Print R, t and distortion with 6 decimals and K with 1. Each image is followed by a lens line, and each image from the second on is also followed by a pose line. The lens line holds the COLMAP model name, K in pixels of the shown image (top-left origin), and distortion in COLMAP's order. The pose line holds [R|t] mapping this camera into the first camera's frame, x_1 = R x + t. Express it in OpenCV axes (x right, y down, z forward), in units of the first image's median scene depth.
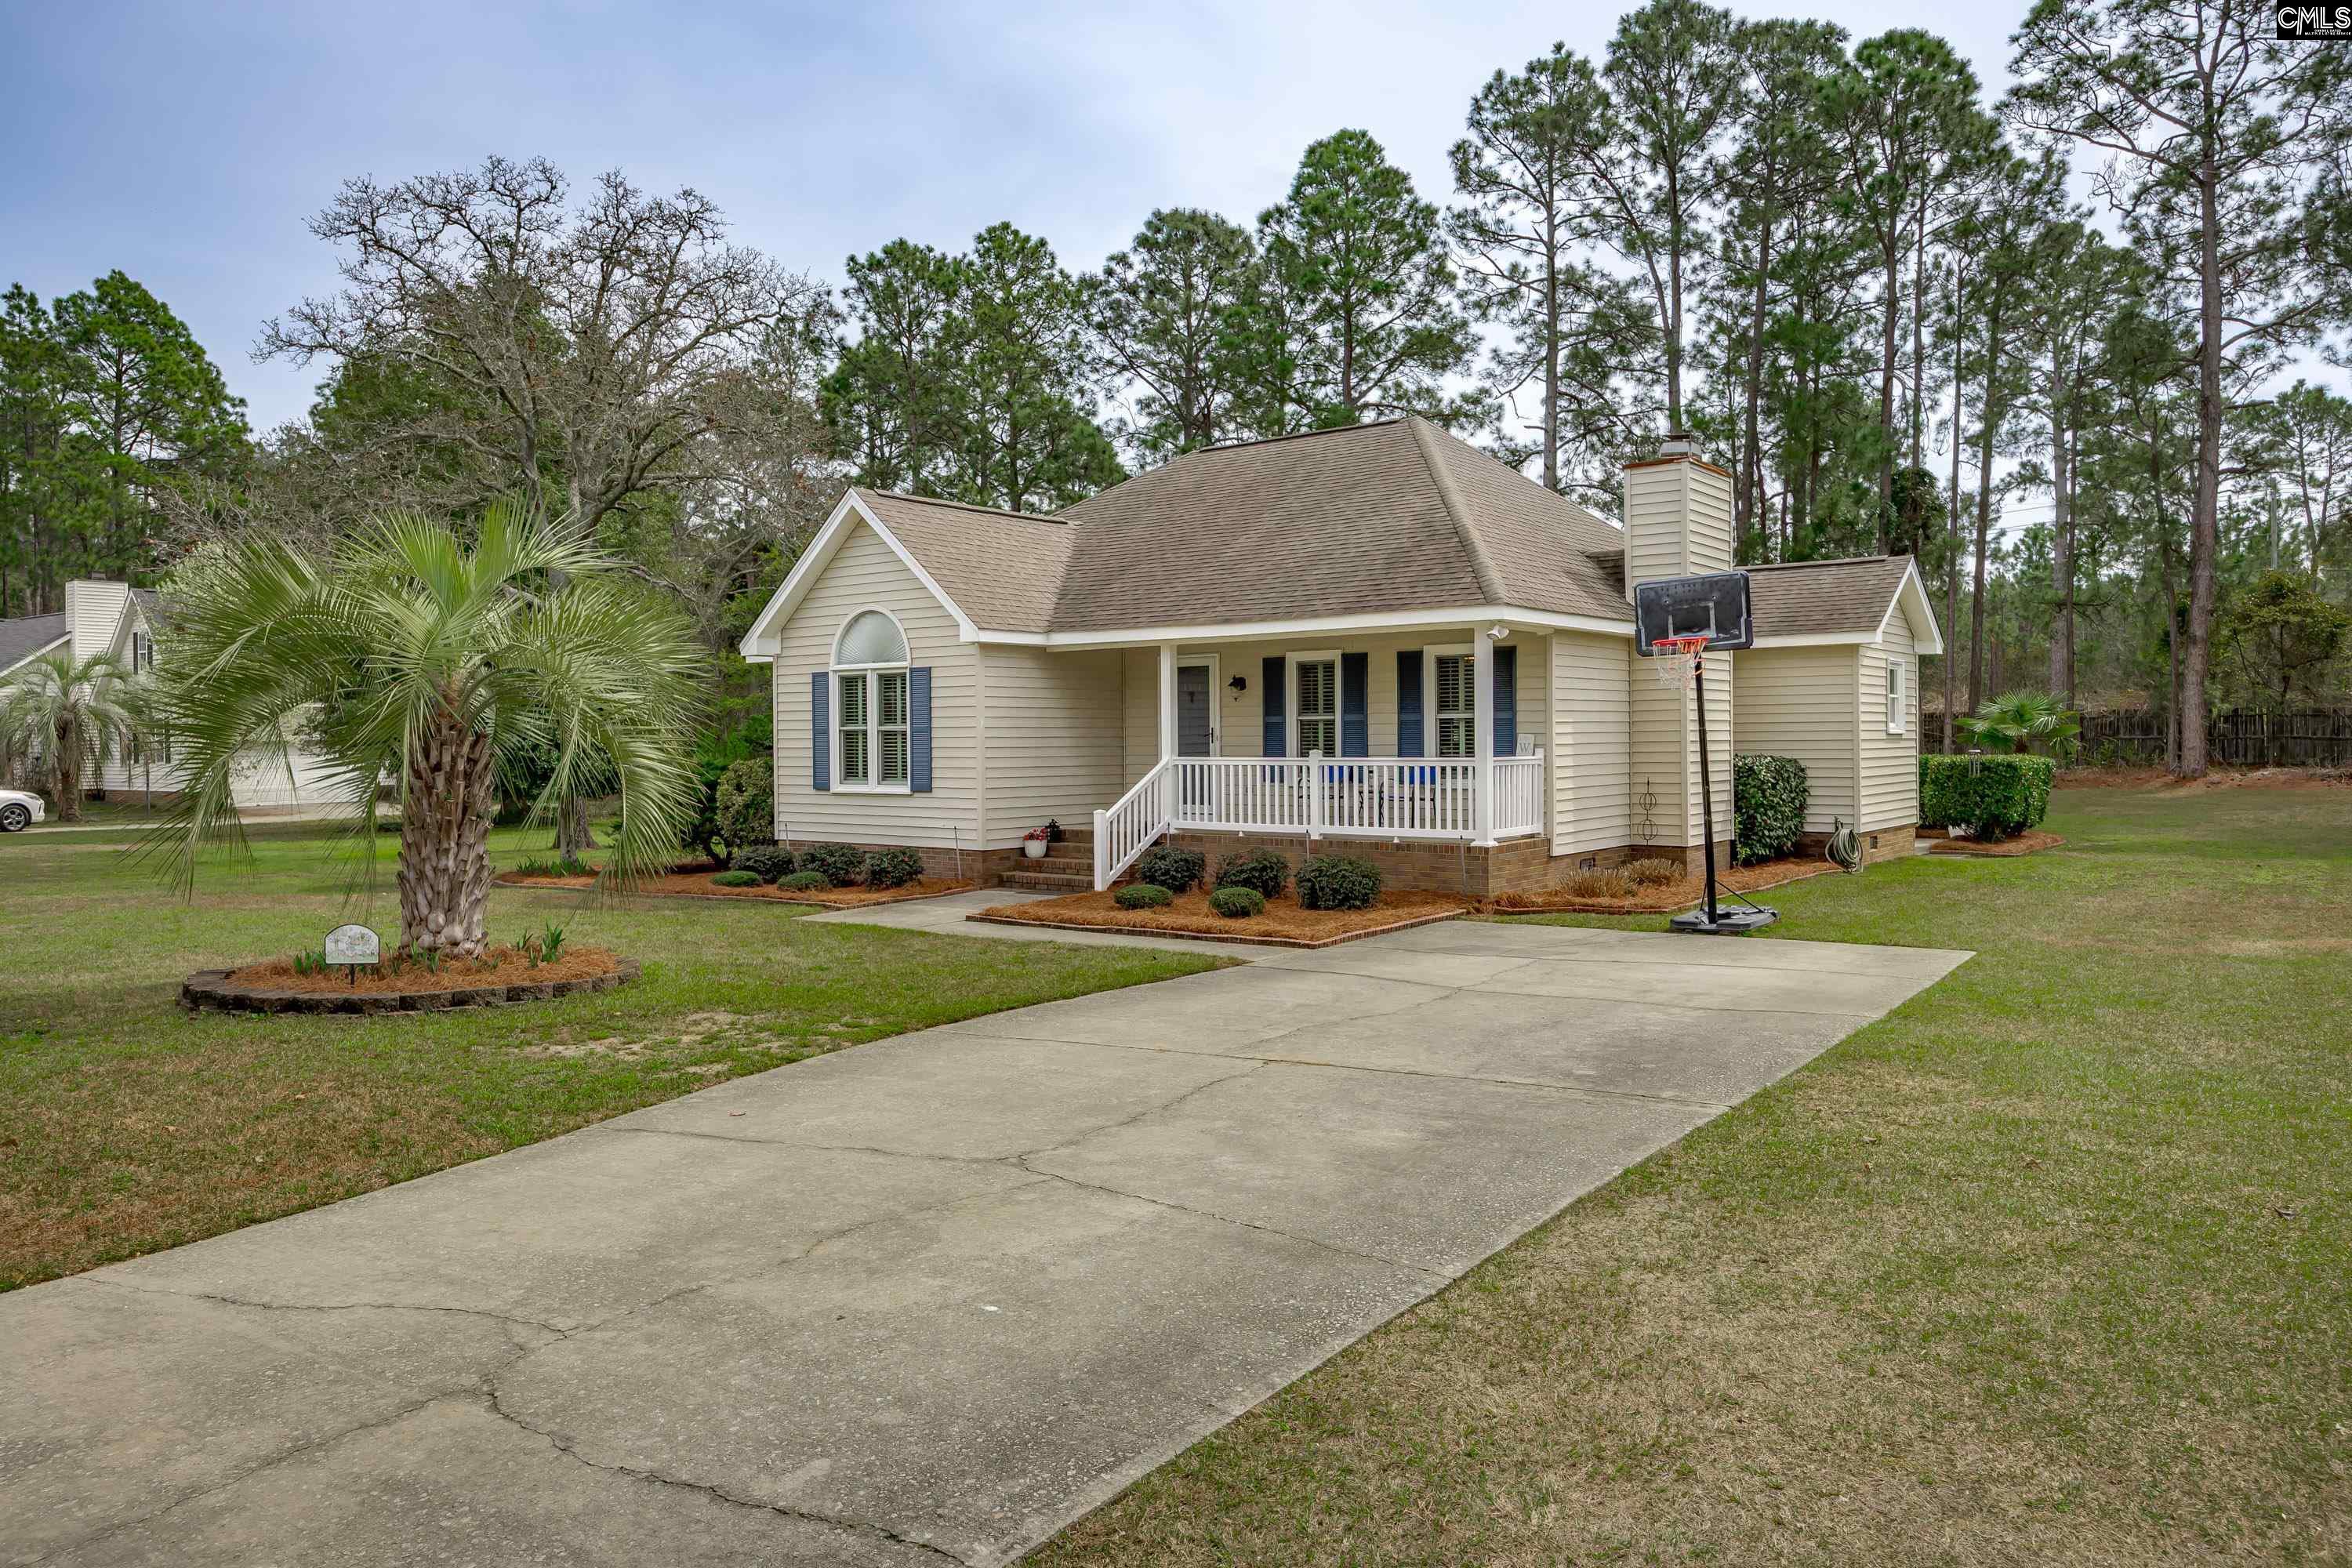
lens RADIAL K [[1568.1, 0, 1184.4], [0, 1568.1, 758.3], [0, 0, 1]] dist [-0.000181, -0.004959]
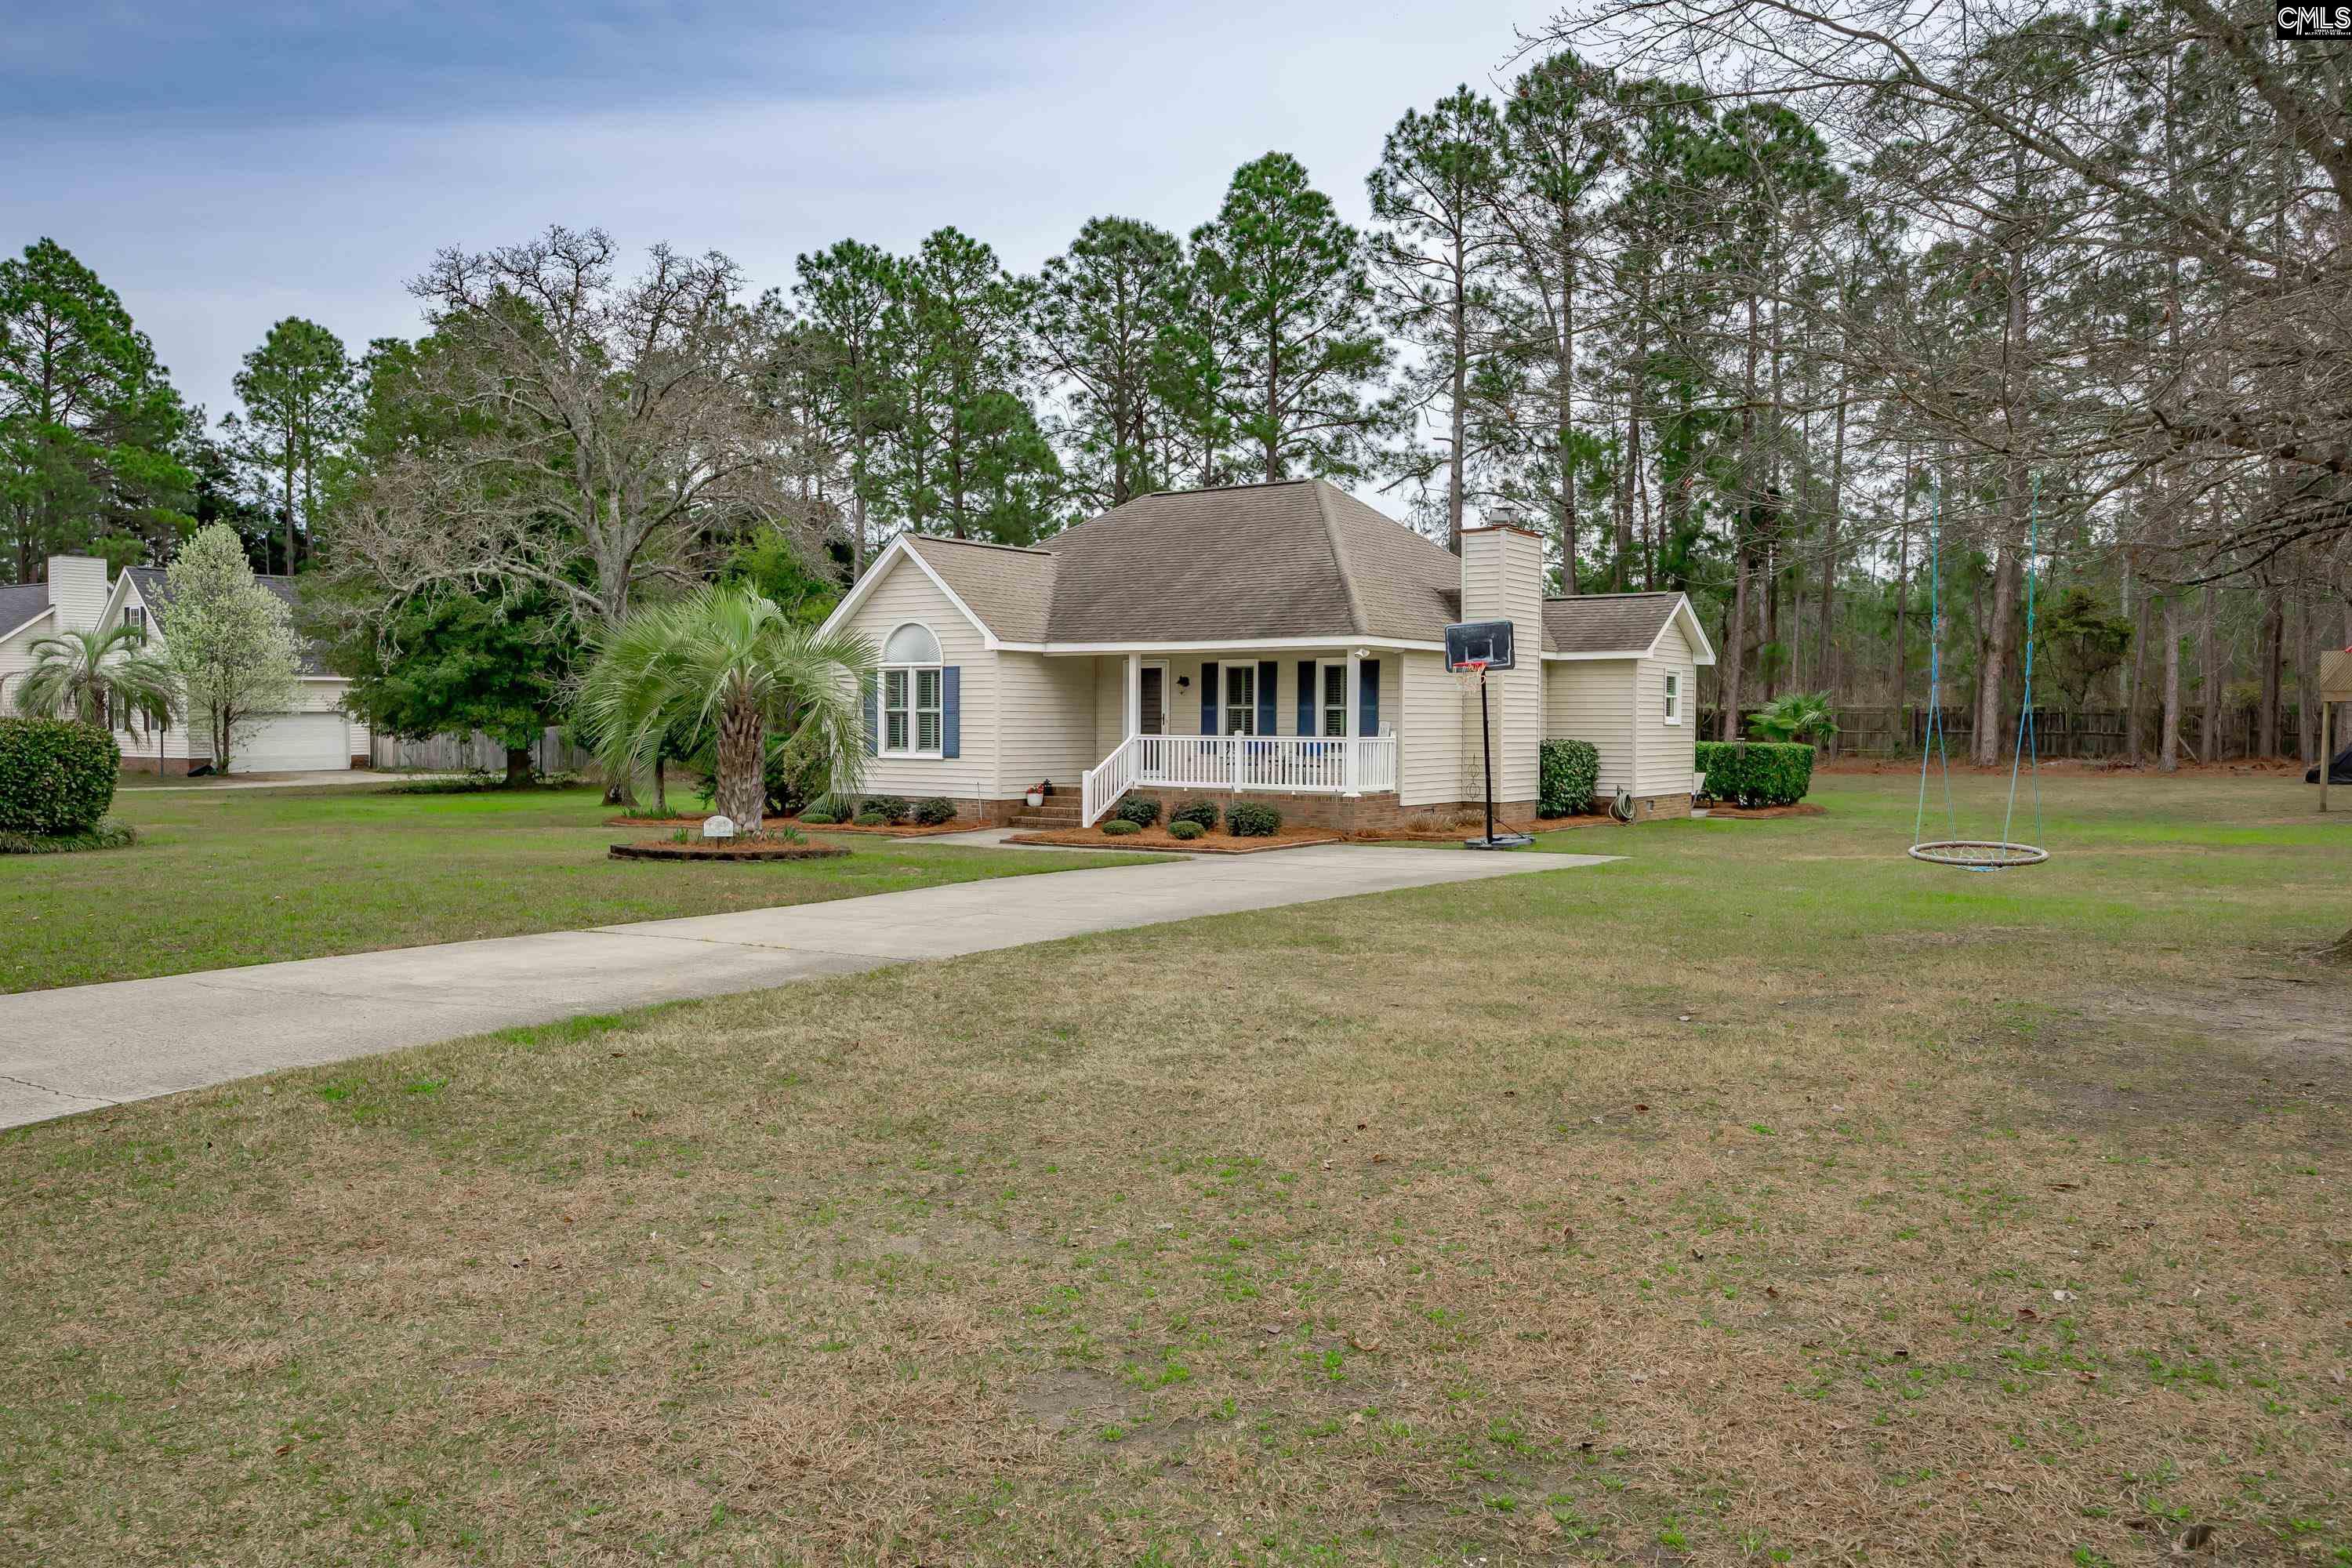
lens RADIAL K [[1750.5, 0, 1176.0], [0, 1750.5, 758.7], [0, 0, 1]] dist [-0.007709, 0.000248]
pose [[0.998709, 0.012029, 0.049353, -0.021451], [-0.012474, 0.999884, 0.008723, 0.002972], [-0.049243, -0.009328, 0.998743, -0.243421]]
